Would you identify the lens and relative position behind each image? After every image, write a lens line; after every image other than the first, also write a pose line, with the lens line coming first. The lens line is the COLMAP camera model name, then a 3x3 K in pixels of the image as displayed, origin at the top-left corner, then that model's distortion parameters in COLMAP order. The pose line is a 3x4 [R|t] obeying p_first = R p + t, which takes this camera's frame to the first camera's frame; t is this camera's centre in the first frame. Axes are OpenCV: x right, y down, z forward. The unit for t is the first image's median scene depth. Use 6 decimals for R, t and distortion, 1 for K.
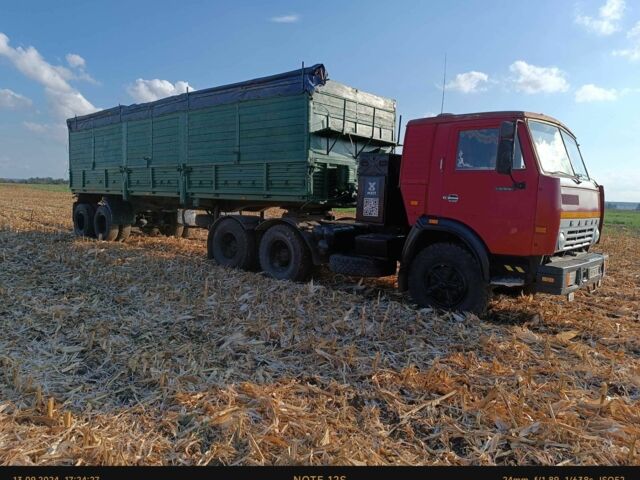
lens RADIAL K [[465.6, 0, 320.0], [0, 465.6, 240.0], [0, 0, 1]] dist [-0.003726, -0.010065]
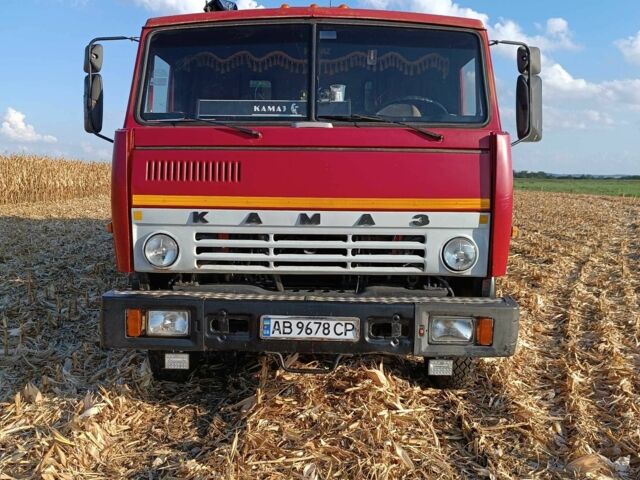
lens RADIAL K [[465.6, 0, 320.0], [0, 465.6, 240.0], [0, 0, 1]] dist [-0.003726, -0.010065]
pose [[0.676824, 0.059996, -0.733696, 0.749475], [-0.058002, 0.997921, 0.028097, -0.024928], [0.733856, 0.023539, 0.678897, 0.559480]]
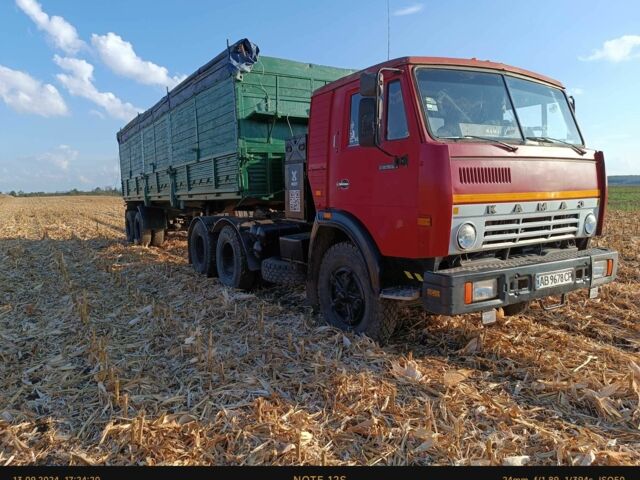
lens RADIAL K [[465.6, 0, 320.0], [0, 465.6, 240.0], [0, 0, 1]] dist [-0.003726, -0.010065]
pose [[0.961078, -0.031370, -0.274492, 0.359755], [0.033149, 0.999449, 0.001842, -0.000383], [0.274283, -0.010869, 0.961588, 0.198241]]
